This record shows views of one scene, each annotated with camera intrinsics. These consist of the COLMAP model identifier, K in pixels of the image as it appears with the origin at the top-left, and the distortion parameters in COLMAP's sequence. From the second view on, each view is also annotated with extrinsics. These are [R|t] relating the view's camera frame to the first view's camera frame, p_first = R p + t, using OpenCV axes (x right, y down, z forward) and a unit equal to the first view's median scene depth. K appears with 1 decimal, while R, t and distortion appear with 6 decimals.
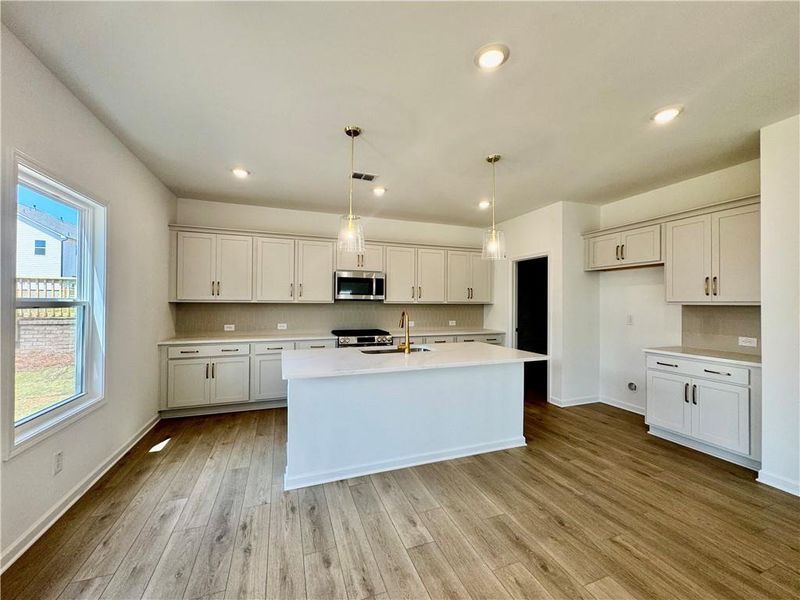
lens RADIAL K [[319.7, 0, 400.0], [0, 319.7, 300.0], [0, 0, 1]] dist [0.000233, 0.000008]
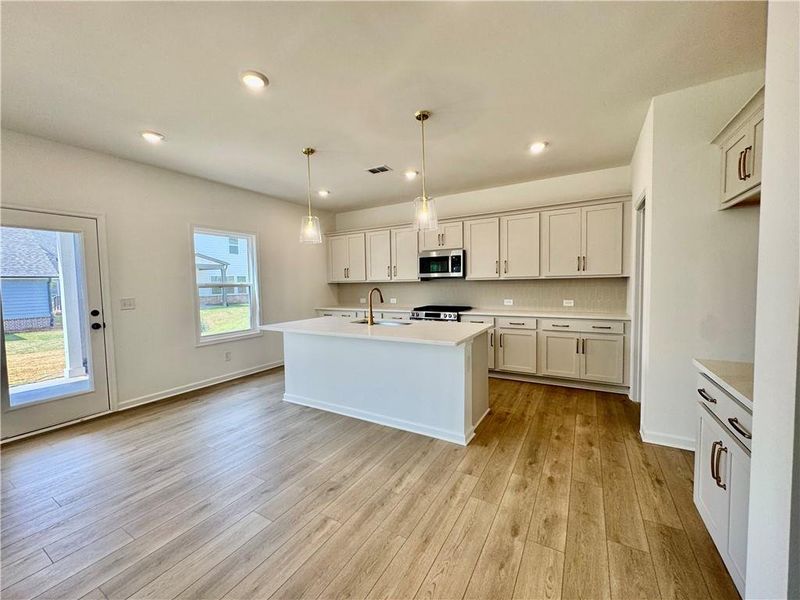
lens RADIAL K [[319.7, 0, 400.0], [0, 319.7, 300.0], [0, 0, 1]] dist [0.000233, 0.000008]
pose [[0.631022, 0.023143, -0.775420, 0.866031], [0.029523, 0.998114, 0.053815, 0.017840], [0.775203, -0.056852, 0.629149, 0.330699]]
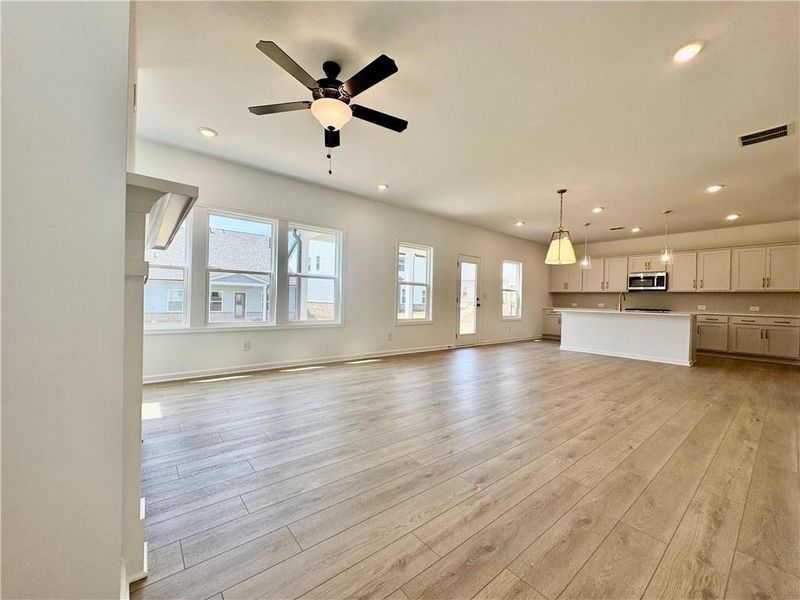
lens RADIAL K [[319.7, 0, 400.0], [0, 319.7, 300.0], [0, 0, 1]] dist [0.000233, 0.000008]
pose [[0.327470, 0.000809, -0.944861, 1.437804], [-0.013072, 0.999908, -0.003674, 0.105281], [0.944771, 0.013554, 0.327450, -1.033686]]
